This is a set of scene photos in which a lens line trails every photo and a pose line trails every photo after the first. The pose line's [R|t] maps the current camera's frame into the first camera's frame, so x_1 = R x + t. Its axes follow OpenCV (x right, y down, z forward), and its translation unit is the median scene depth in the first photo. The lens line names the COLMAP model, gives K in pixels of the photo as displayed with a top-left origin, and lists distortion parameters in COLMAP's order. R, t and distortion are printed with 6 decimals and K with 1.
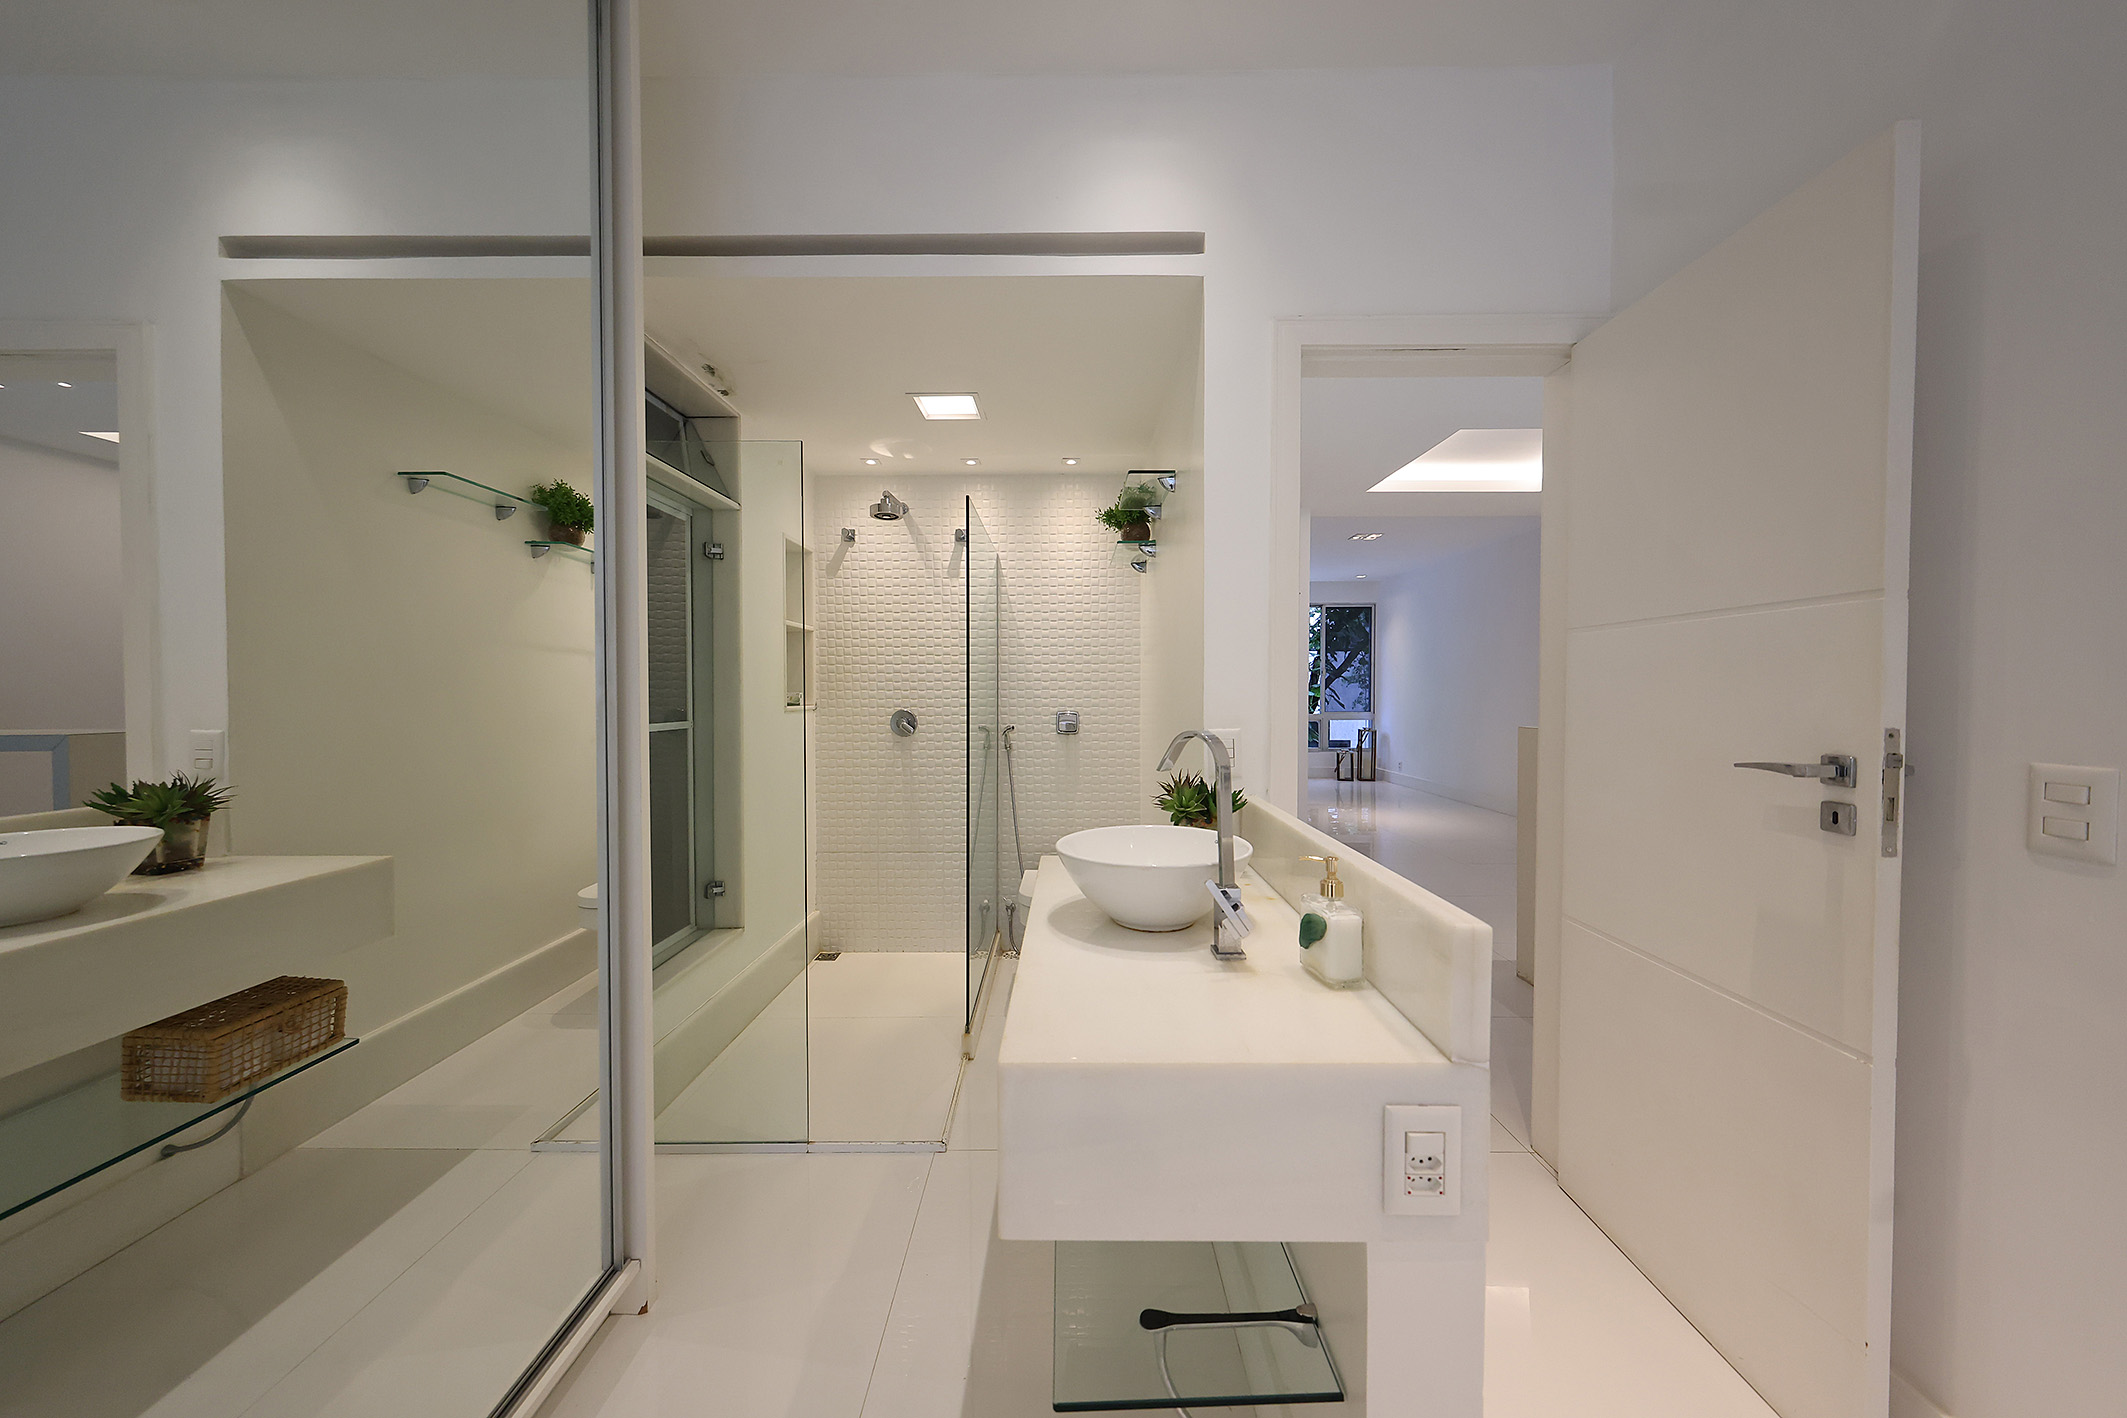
lens RADIAL K [[716.9, 0, 1070.0], [0, 716.9, 705.5], [0, 0, 1]] dist [0.000644, -0.000038]
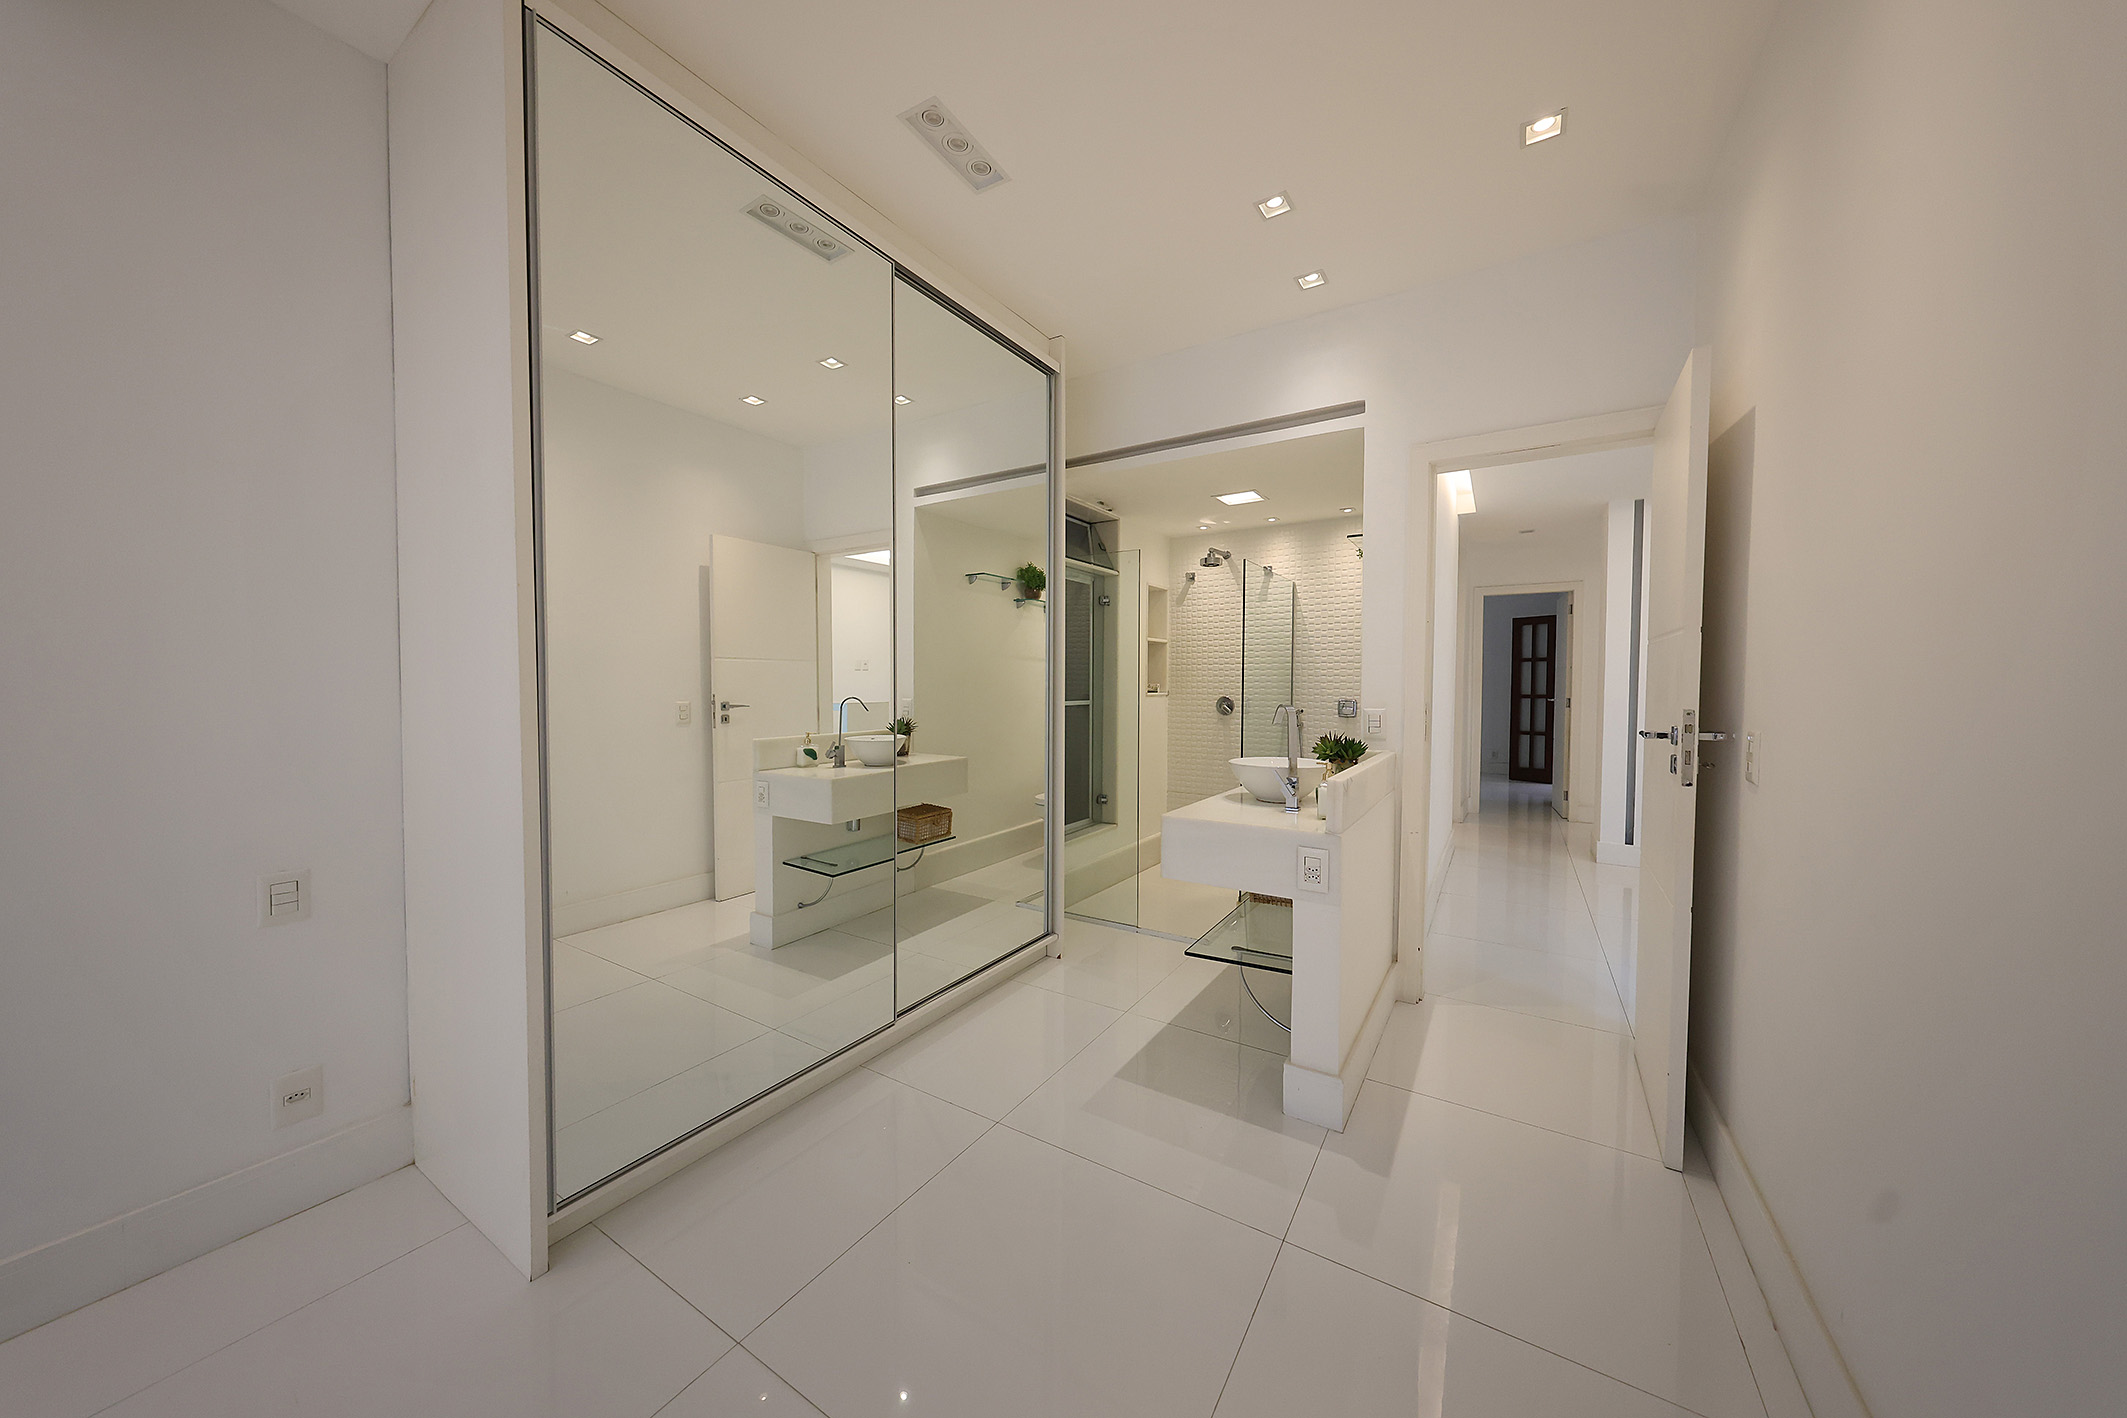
lens RADIAL K [[716.9, 0, 1061.9], [0, 716.9, 699.9], [0, 0, 1]] dist [0.000644, -0.000038]
pose [[0.846522, 0.017190, -0.532076, 0.354379], [-0.014385, 0.999852, 0.009416, 0.006097], [0.532159, -0.000317, 0.846644, -0.534778]]
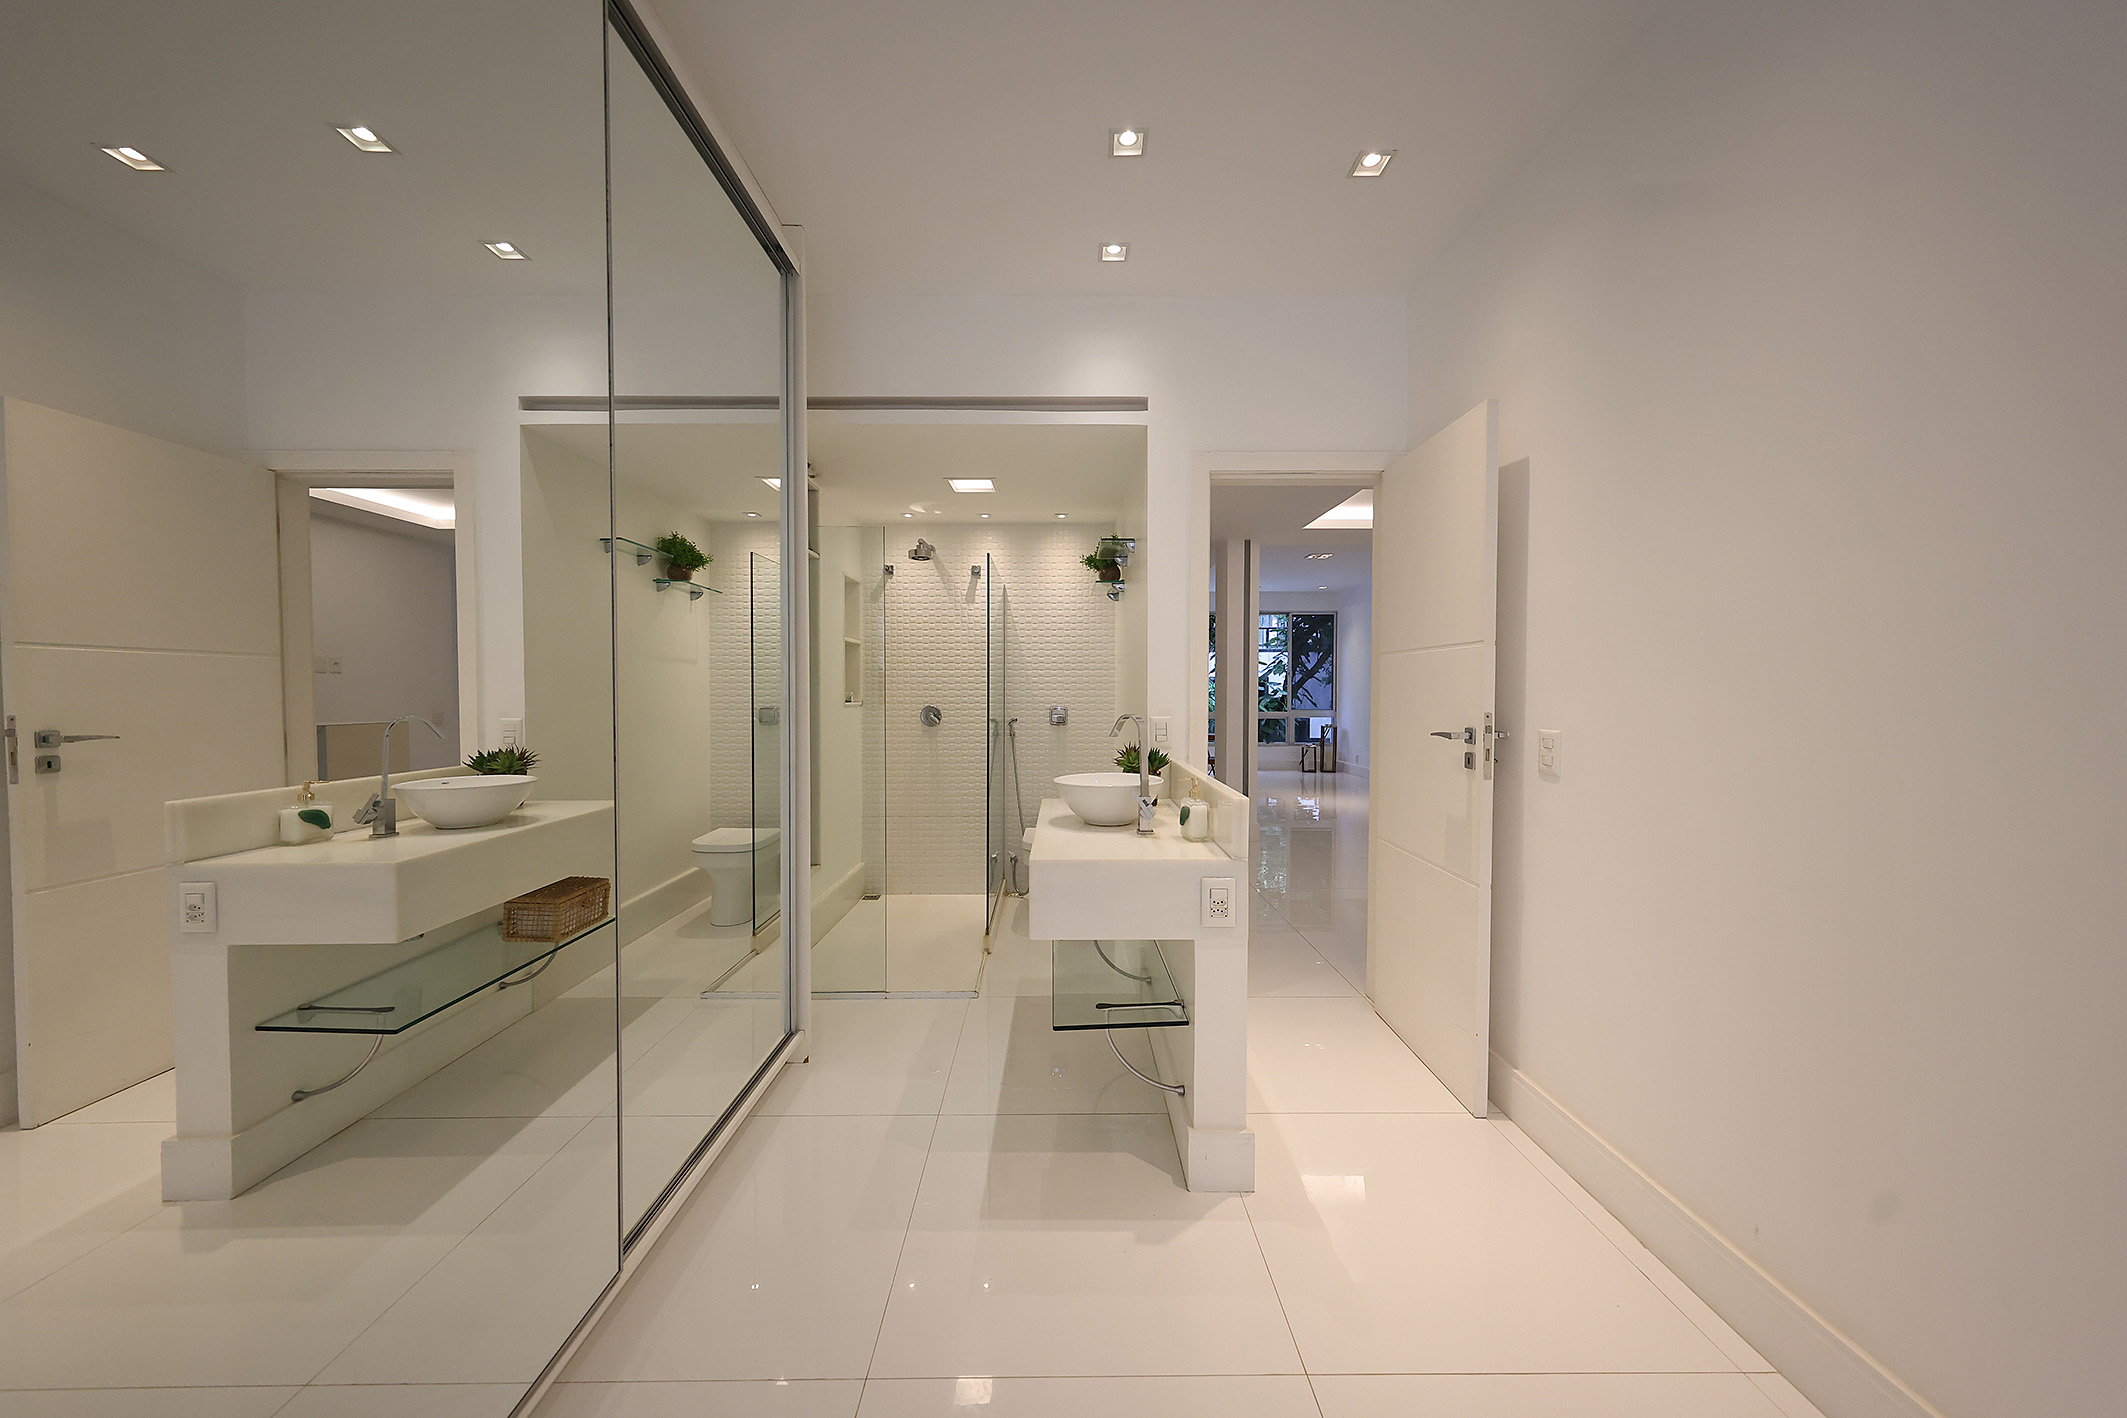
lens RADIAL K [[716.9, 0, 1069.8], [0, 716.9, 702.5], [0, 0, 1]] dist [0.000644, -0.000038]
pose [[0.999889, 0.001216, 0.014827, -0.002653], [-0.001176, 0.999996, -0.002720, 0.004800], [-0.014830, 0.002703, 0.999886, -0.405685]]
